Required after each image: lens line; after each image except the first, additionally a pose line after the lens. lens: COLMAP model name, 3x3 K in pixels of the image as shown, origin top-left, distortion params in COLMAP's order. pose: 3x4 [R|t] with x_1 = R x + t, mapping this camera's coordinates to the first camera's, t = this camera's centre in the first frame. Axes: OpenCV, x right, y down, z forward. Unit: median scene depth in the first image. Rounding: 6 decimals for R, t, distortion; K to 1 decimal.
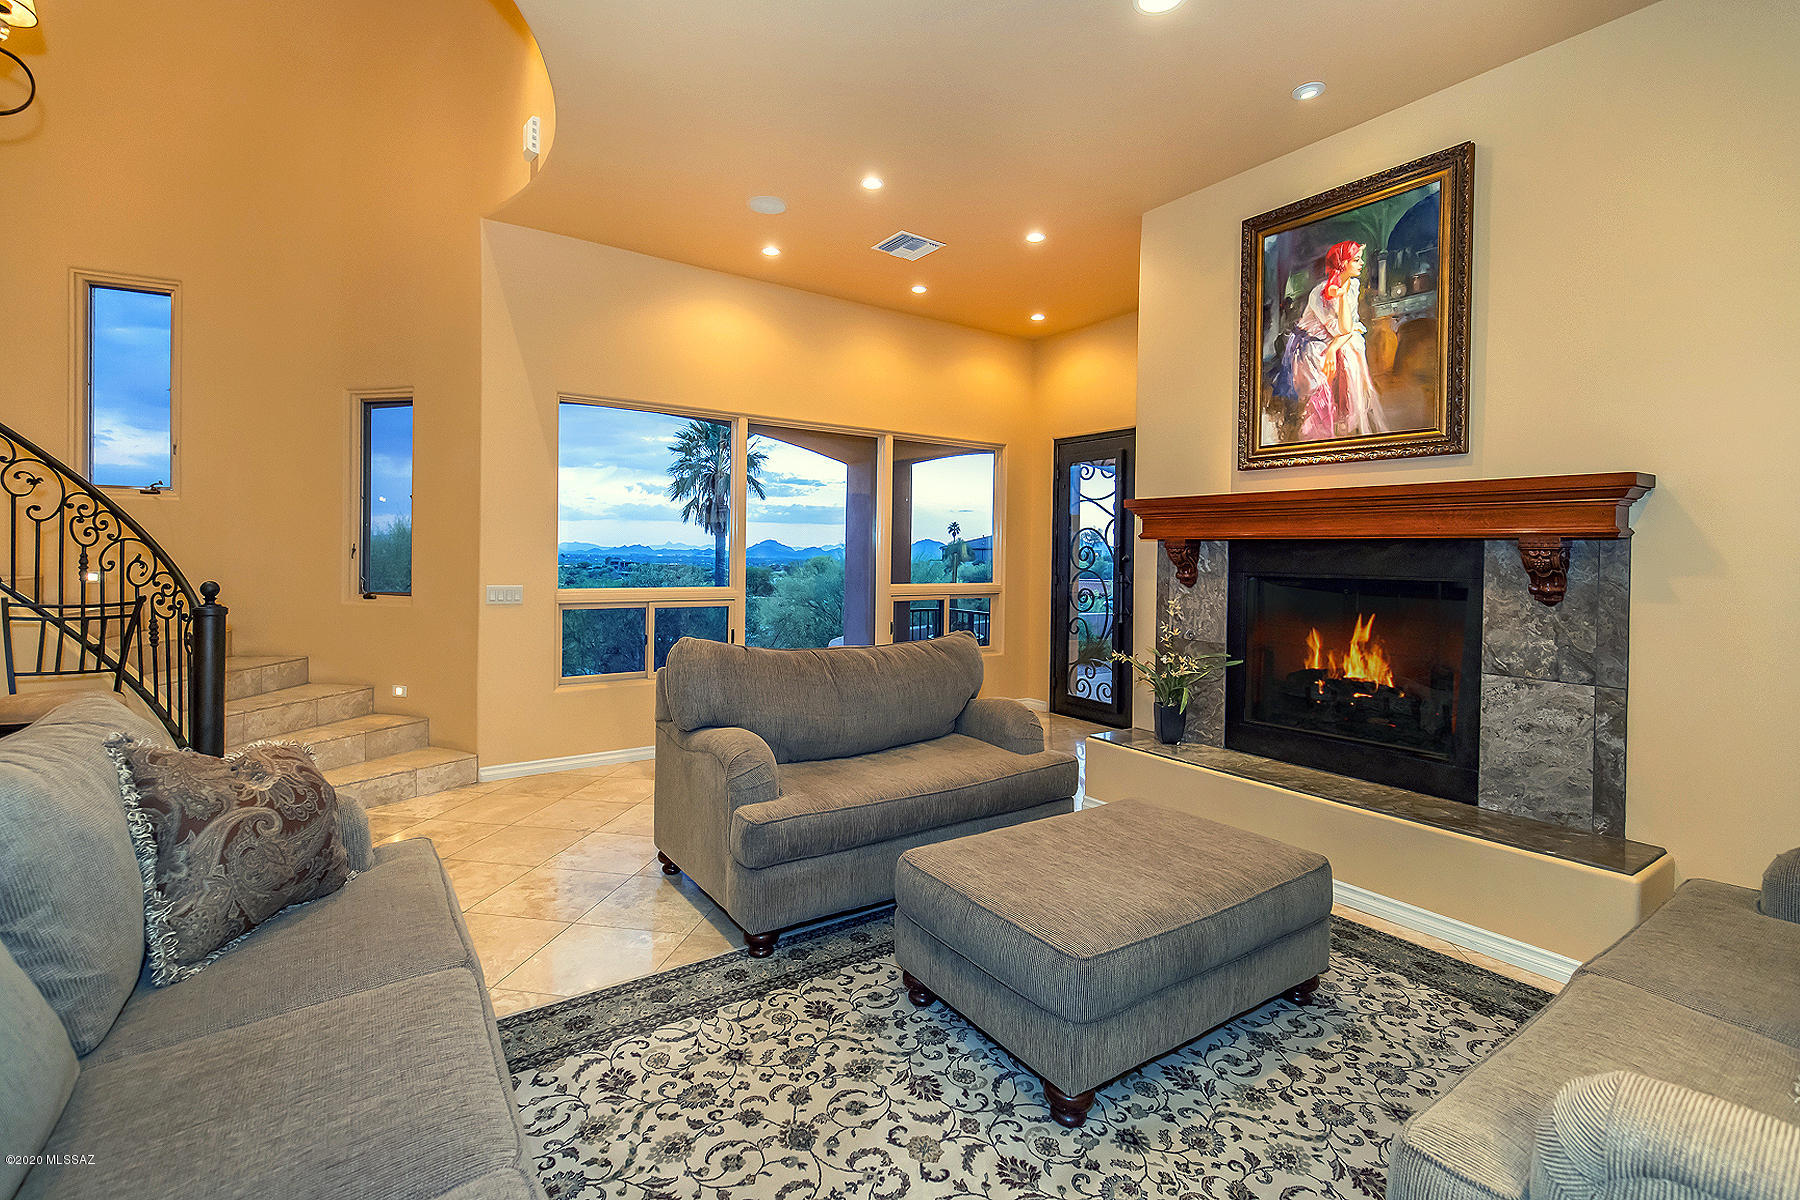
lens RADIAL K [[828.9, 0, 879.5], [0, 828.9, 552.7], [0, 0, 1]] dist [0.003613, 0.000198]
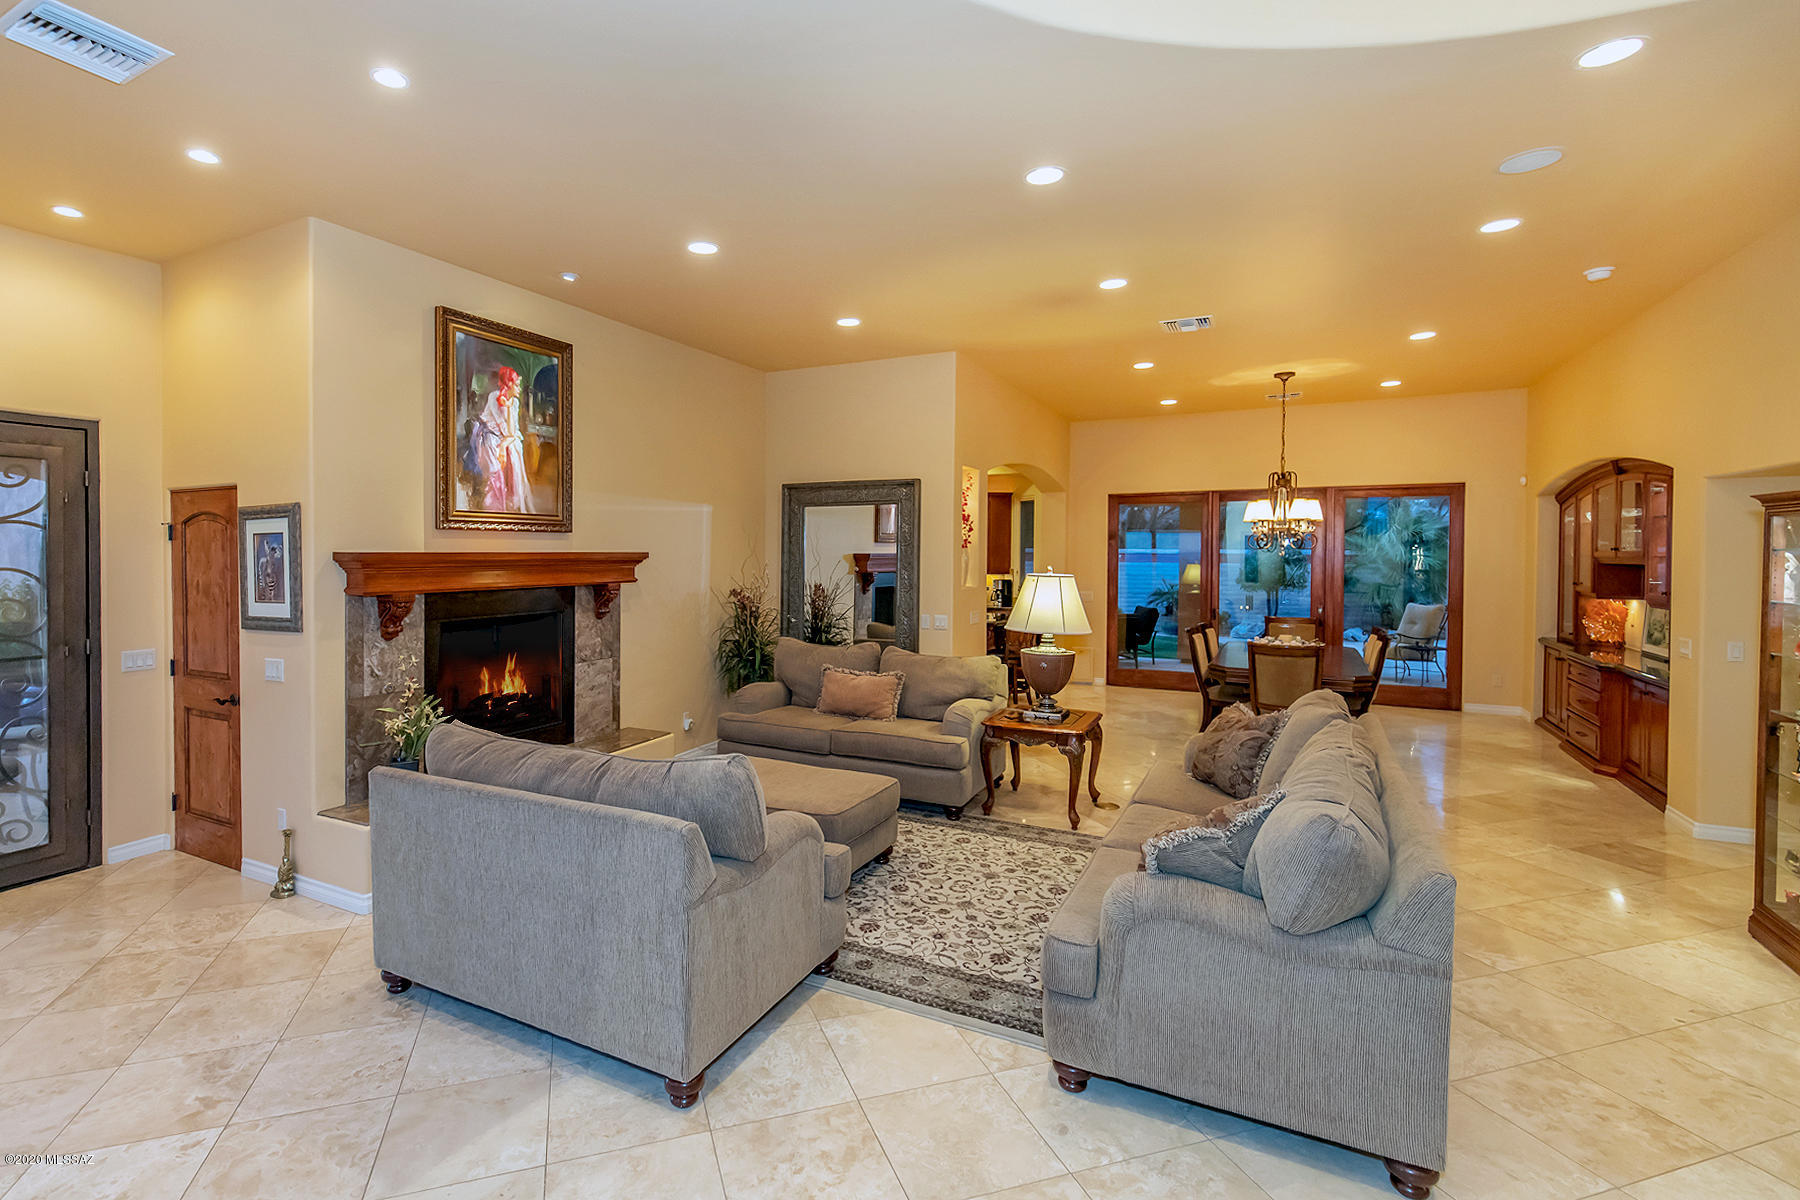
lens RADIAL K [[828.9, 0, 861.7], [0, 828.9, 564.0], [0, 0, 1]] dist [0.003613, 0.000198]
pose [[-0.496658, -0.029098, 0.867458, -0.933120], [-0.006037, 0.999530, 0.030072, -0.102736], [-0.867925, 0.009698, -0.496600, 1.215765]]
